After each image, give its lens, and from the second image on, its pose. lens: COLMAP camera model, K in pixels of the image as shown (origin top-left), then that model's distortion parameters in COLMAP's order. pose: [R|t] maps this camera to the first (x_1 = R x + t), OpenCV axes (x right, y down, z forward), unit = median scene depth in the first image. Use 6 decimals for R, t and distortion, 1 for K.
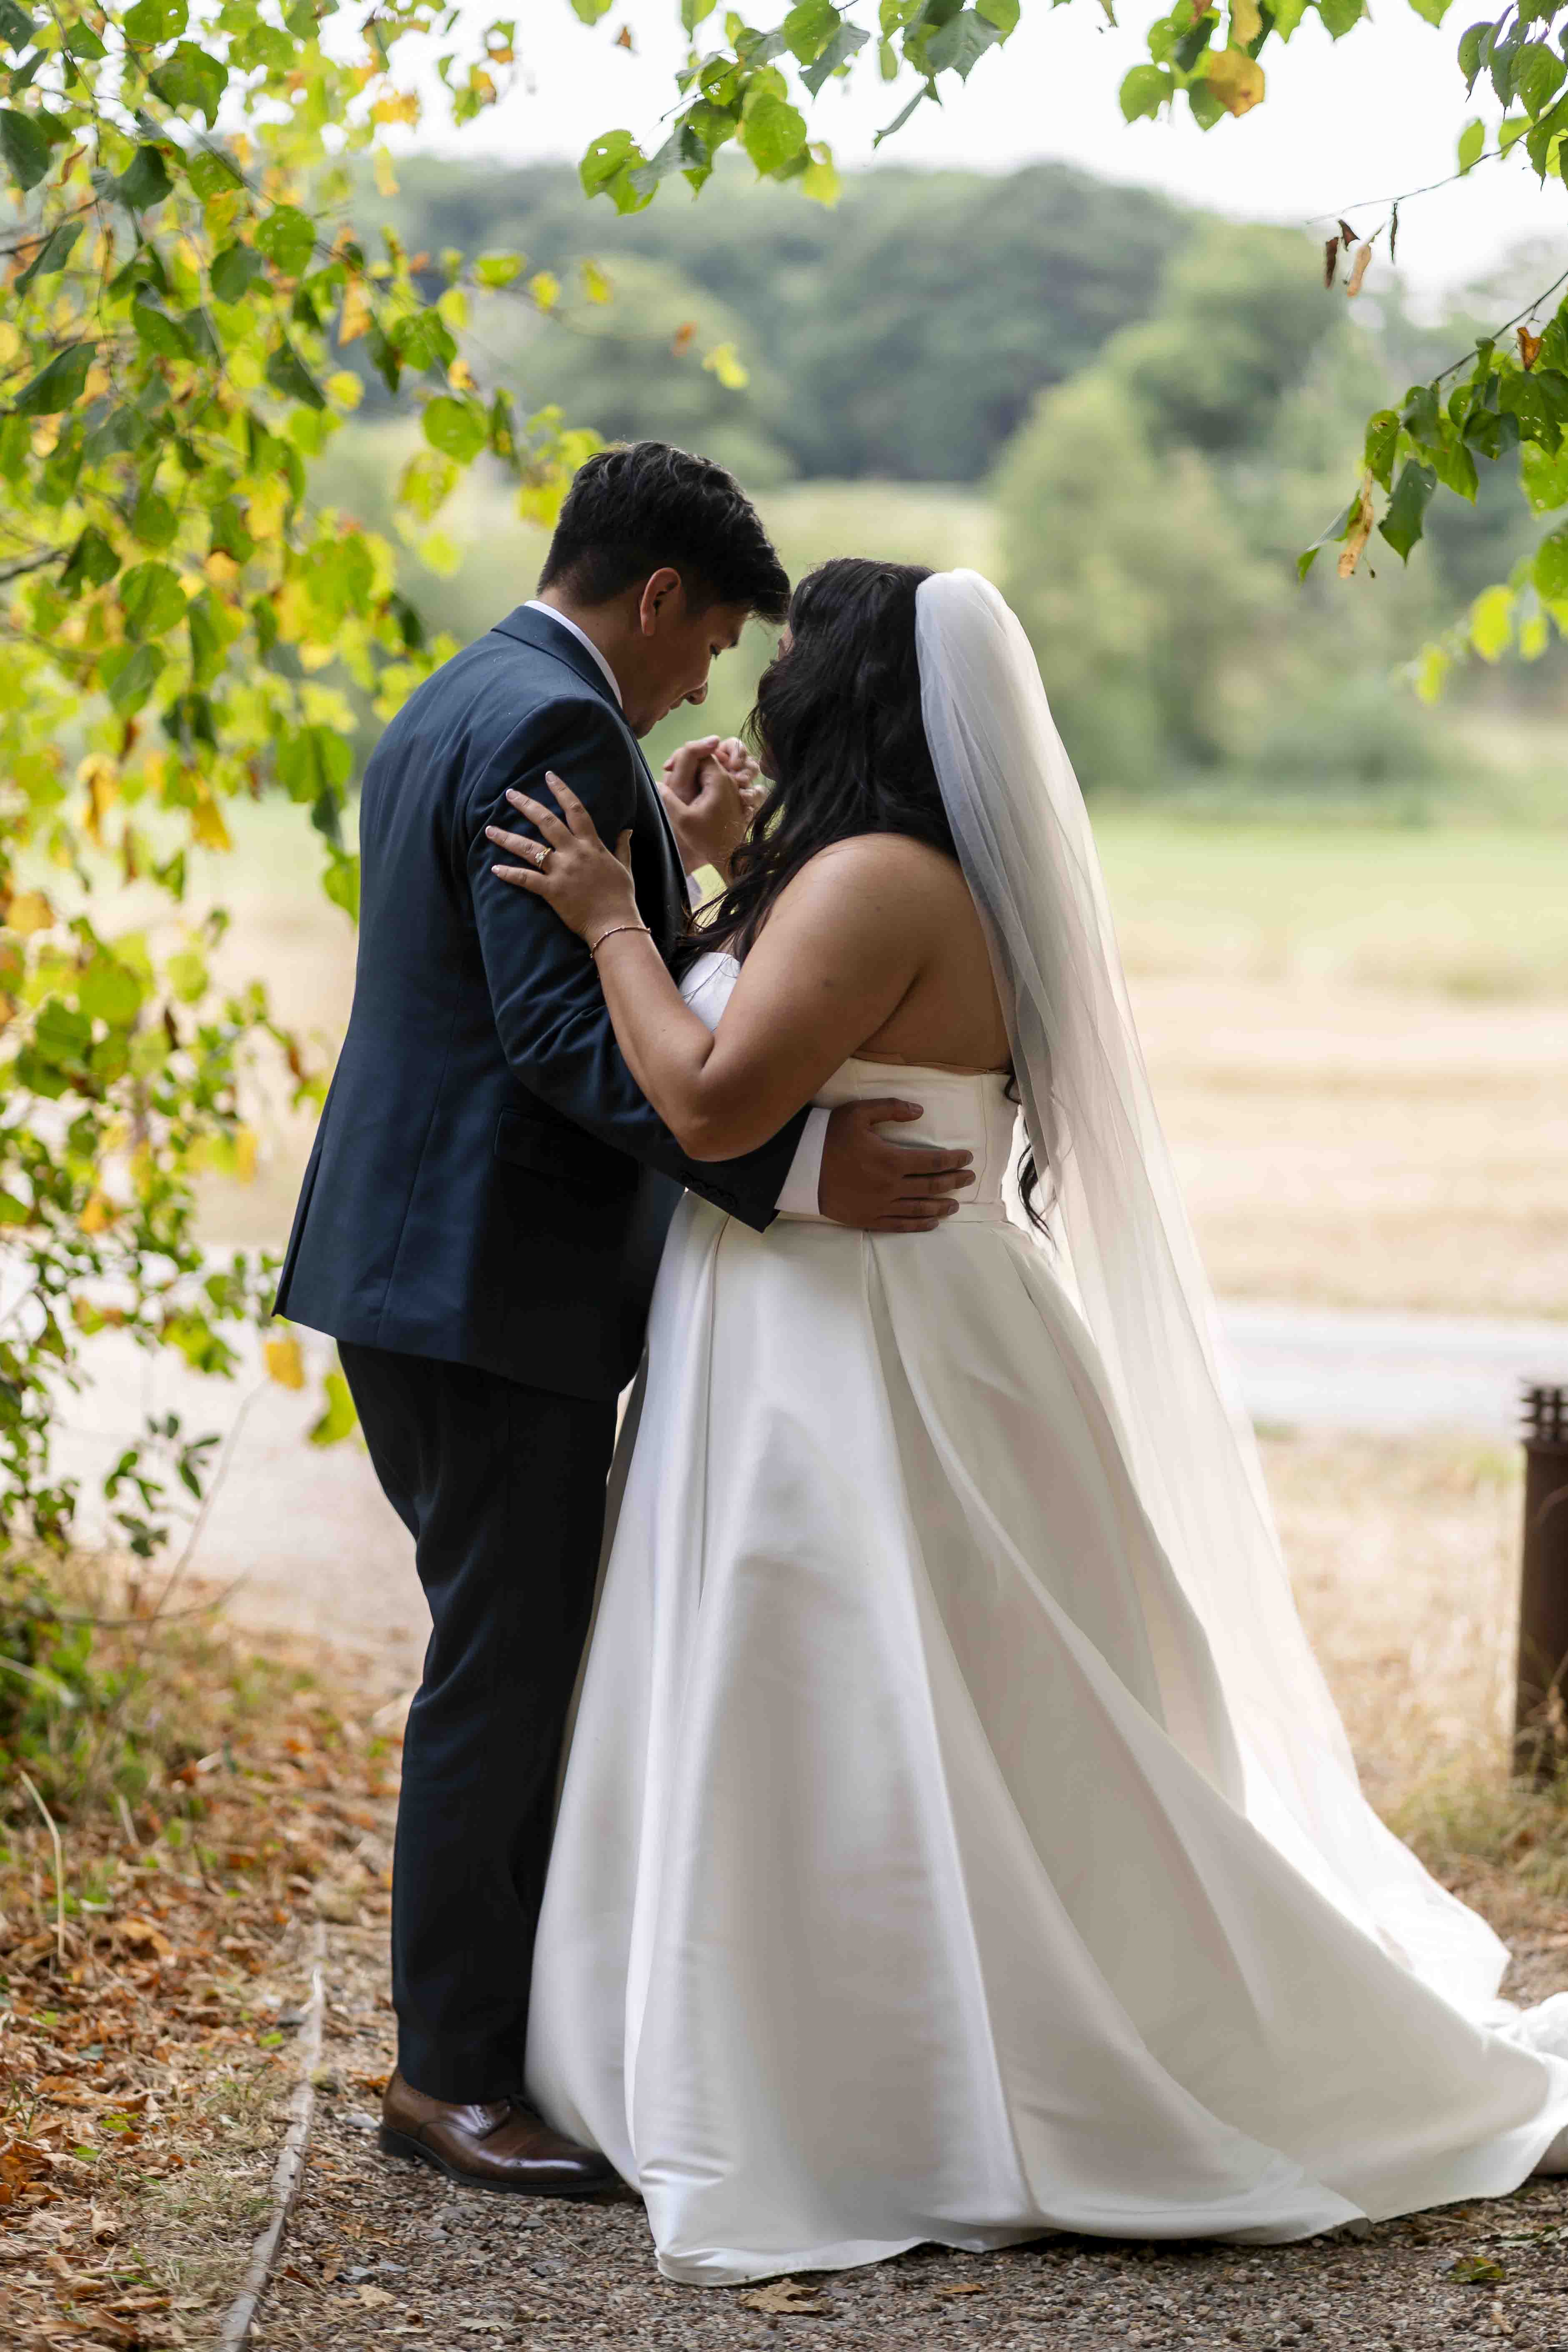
lens RADIAL K [[5654.4, 0, 771.0], [0, 5654.4, 1103.2], [0, 0, 1]] dist [0.033365, -0.395310]
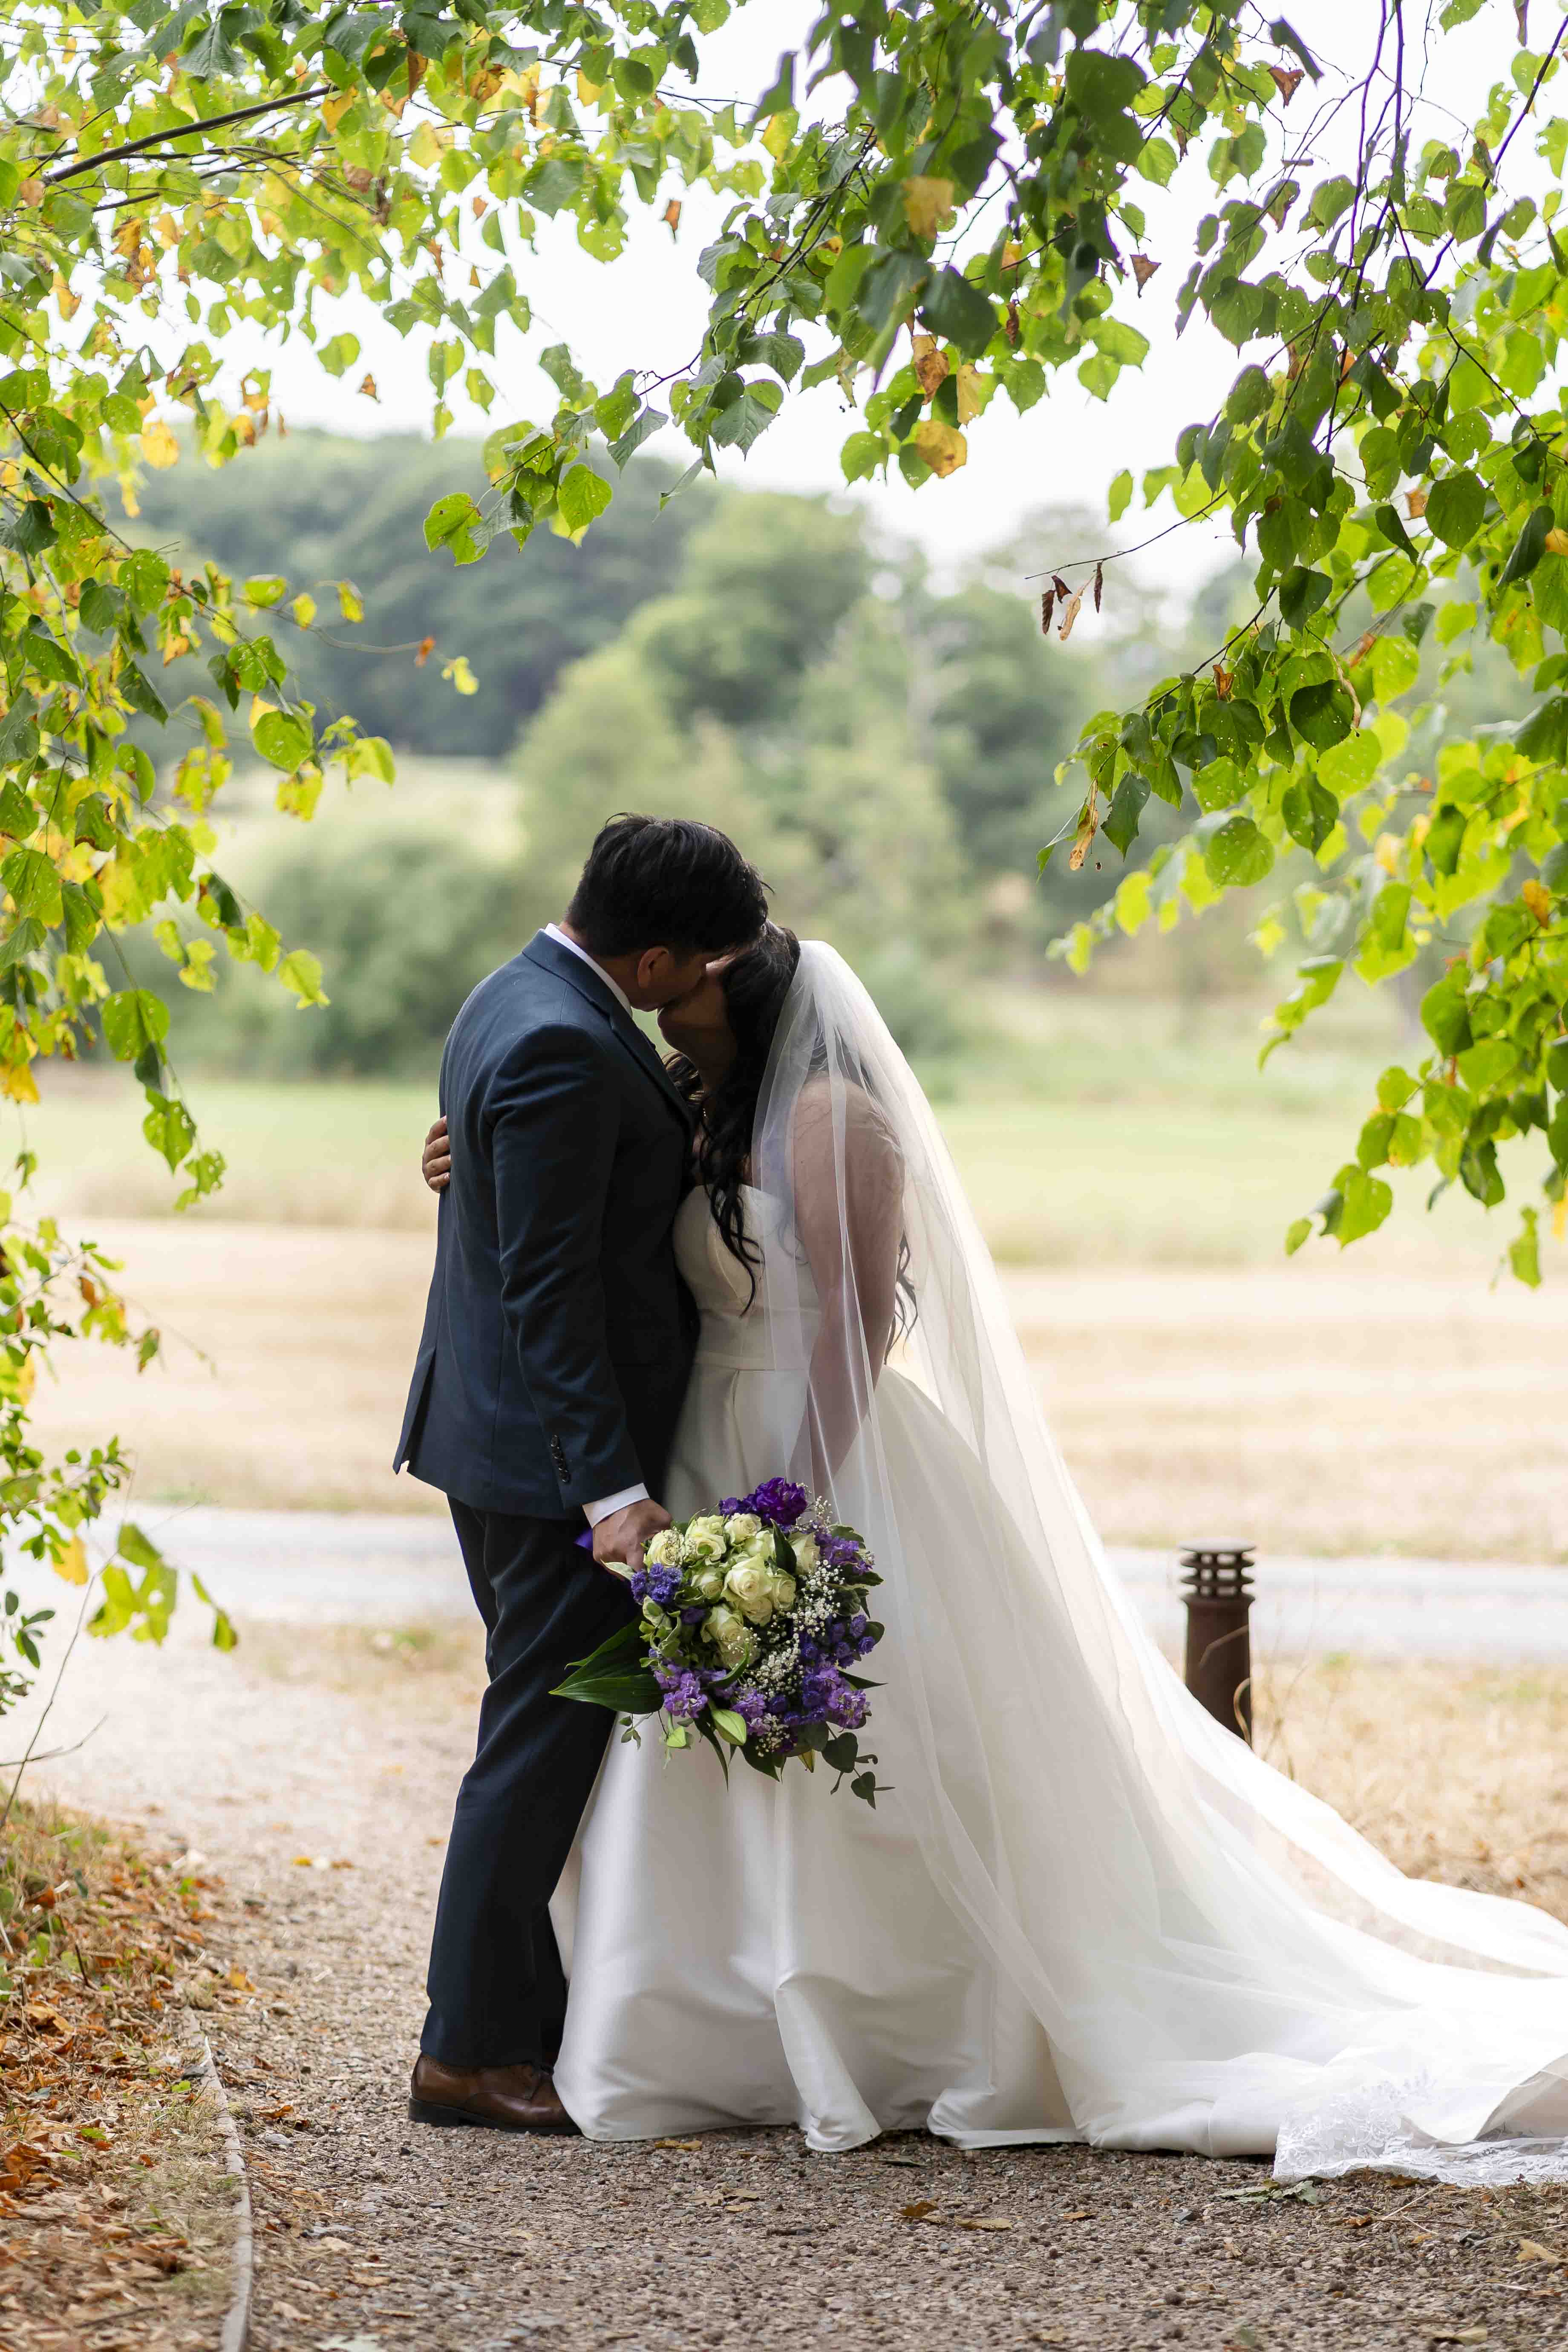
lens RADIAL K [[5776.2, 0, 752.0], [0, 5776.2, 1184.0], [0, 0, 1]] dist [0.065347, -0.925473]
pose [[0.996586, -0.004862, 0.082414, -0.058136], [0.007713, 0.999382, -0.034307, 0.015167], [-0.082196, 0.034825, 0.996008, -0.199783]]
